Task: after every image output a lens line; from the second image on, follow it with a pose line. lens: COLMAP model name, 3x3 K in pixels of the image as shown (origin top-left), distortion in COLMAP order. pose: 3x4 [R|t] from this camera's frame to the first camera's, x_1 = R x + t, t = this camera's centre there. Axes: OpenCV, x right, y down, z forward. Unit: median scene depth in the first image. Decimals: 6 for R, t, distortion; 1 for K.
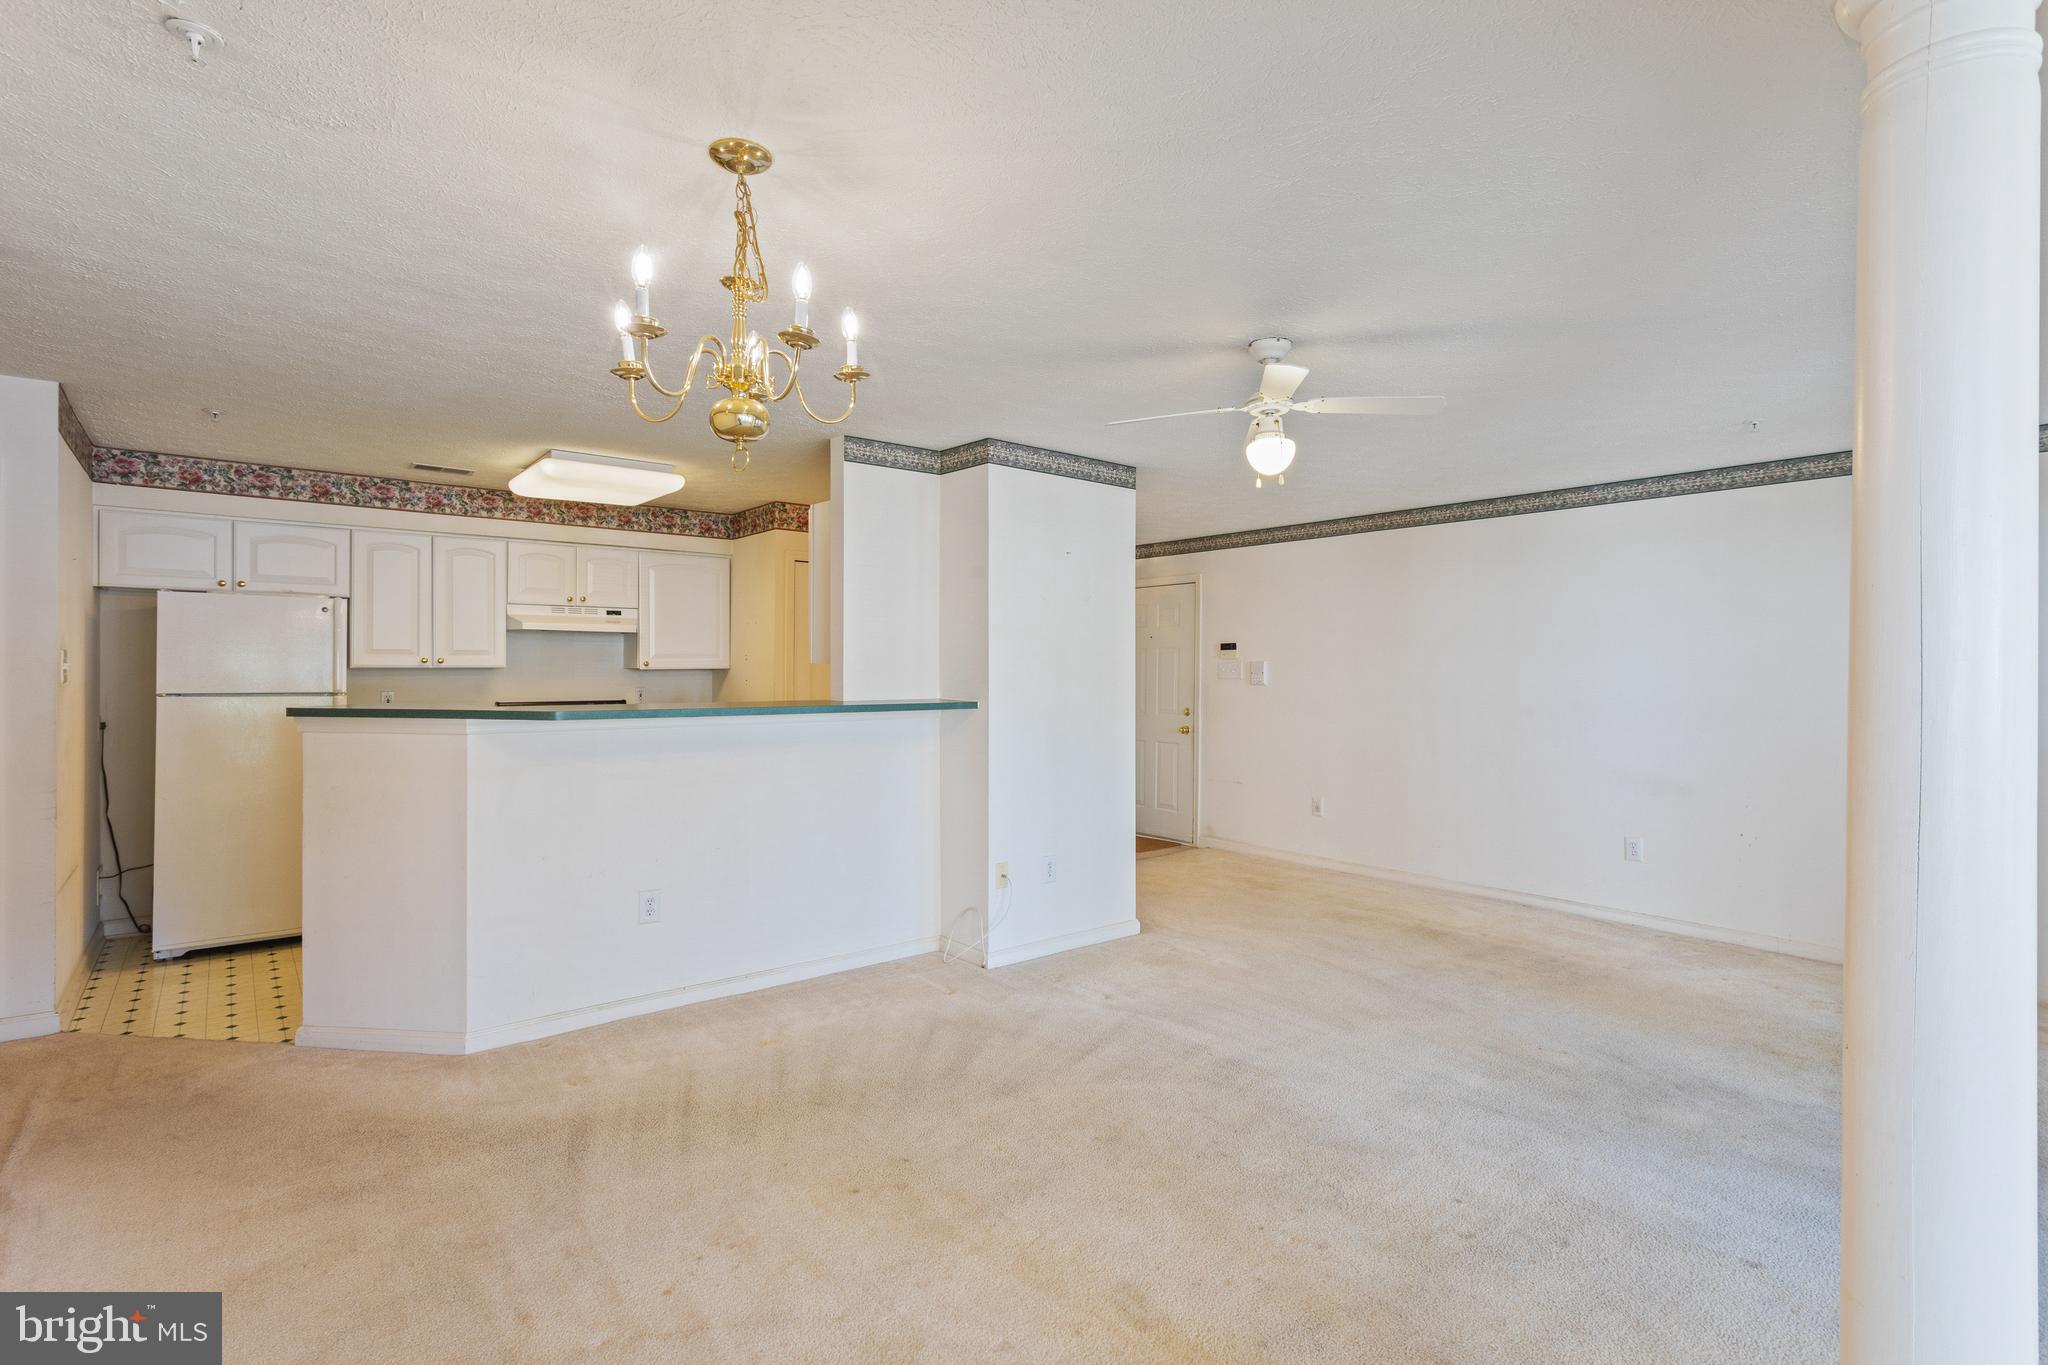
lens RADIAL K [[973.2, 0, 1023.8], [0, 973.2, 691.7], [0, 0, 1]] dist [-0.000145, -0.000175]
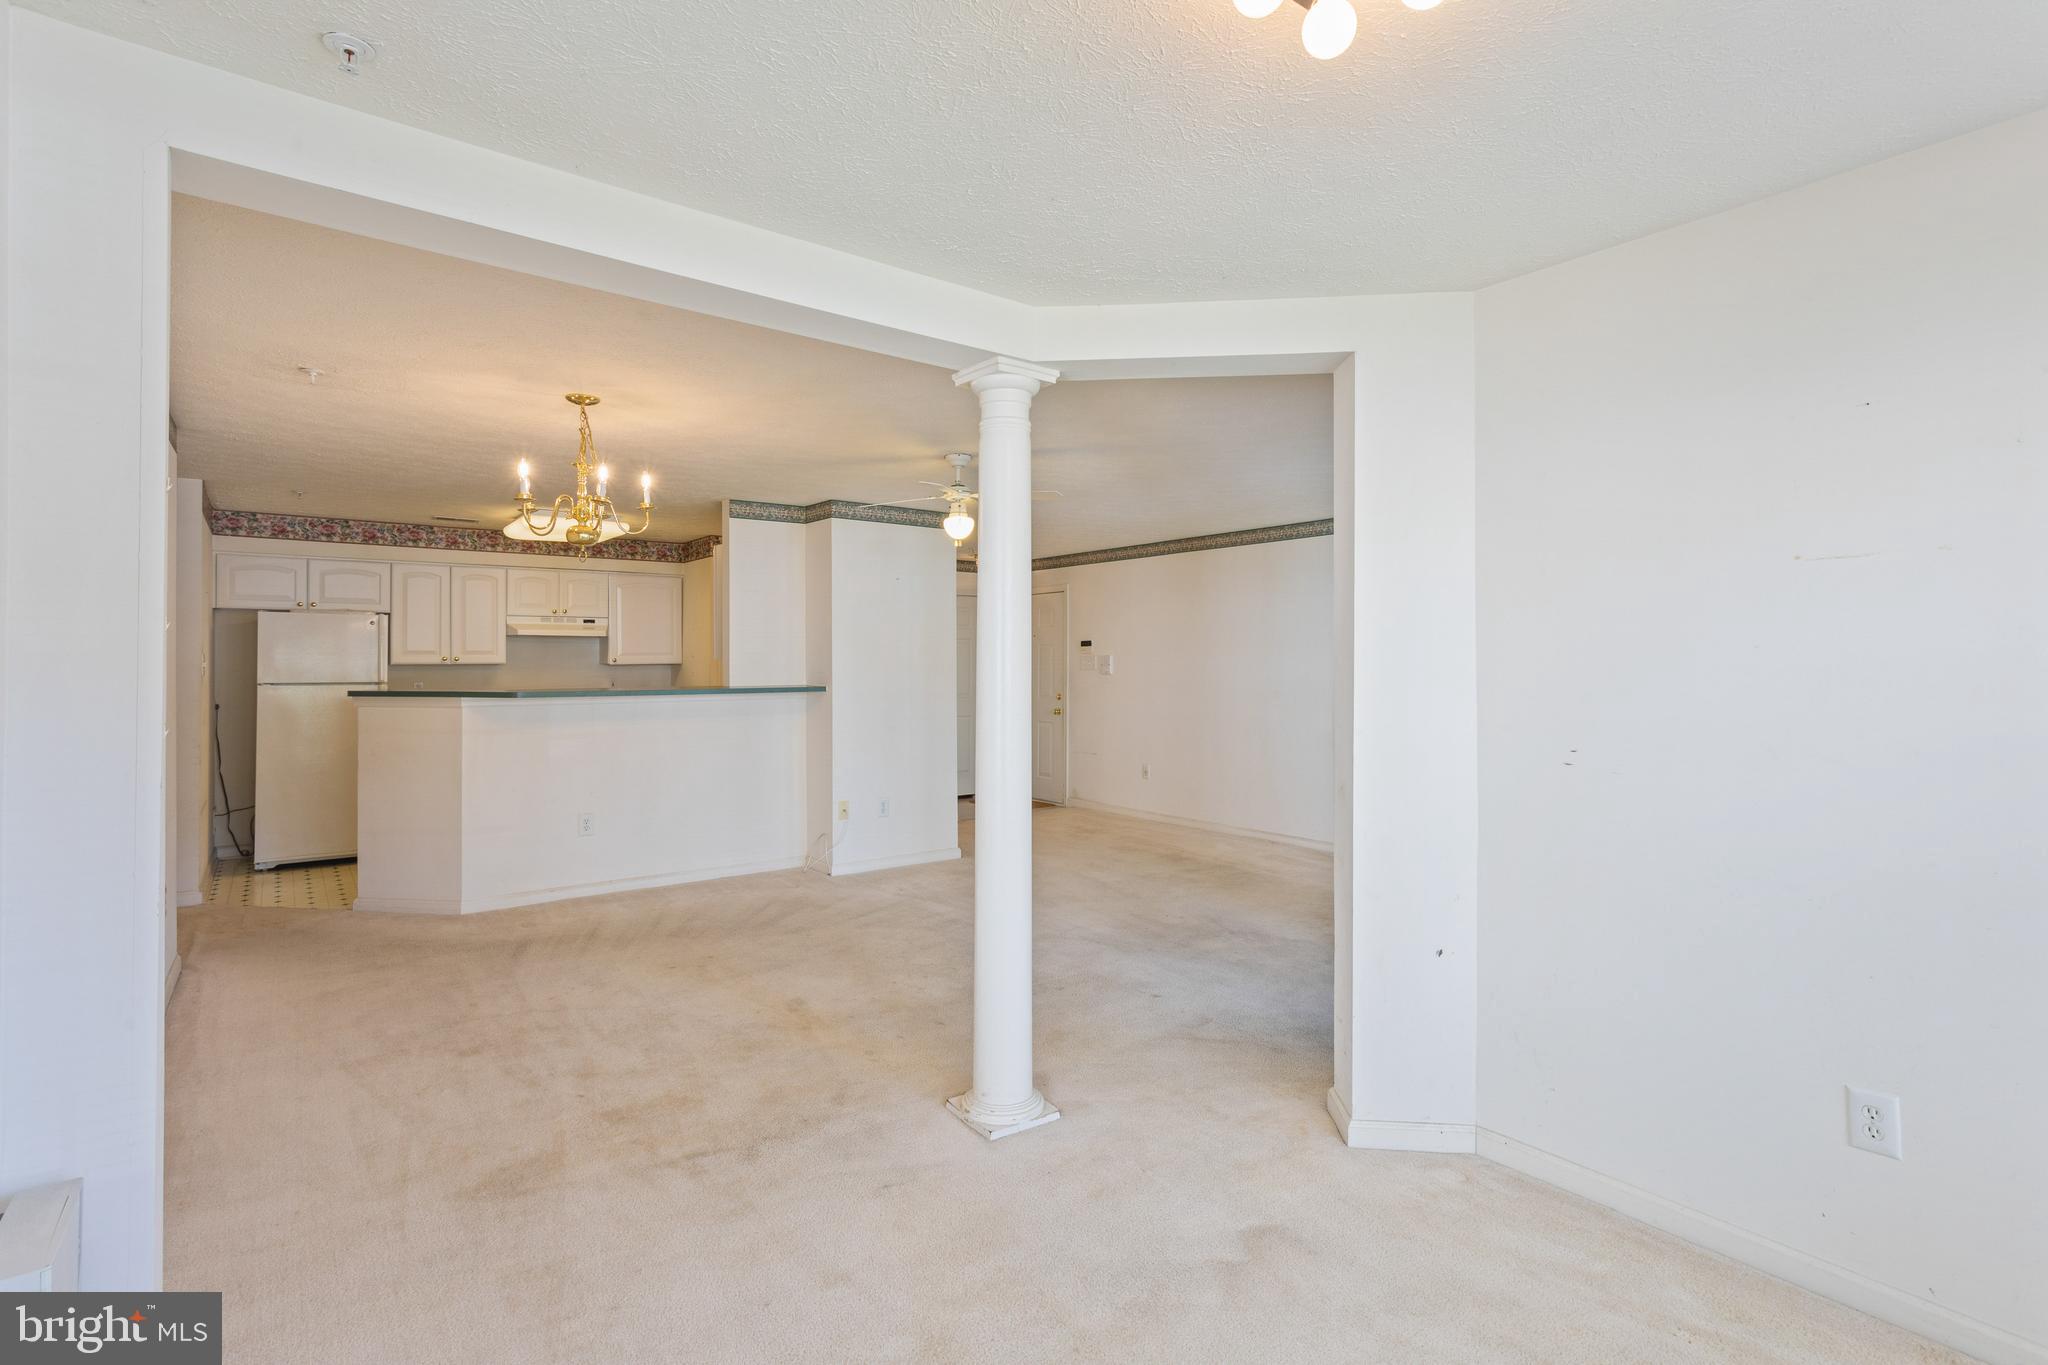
lens RADIAL K [[967.1, 0, 1016.9], [0, 967.1, 678.0], [0, 0, 1]] dist [0.003112, 0.000451]
pose [[0.999335, -0.004405, -0.036194, 0.259636], [0.004165, 0.999969, -0.006715, 0.007850], [0.036223, 0.006559, 0.999322, -0.360121]]
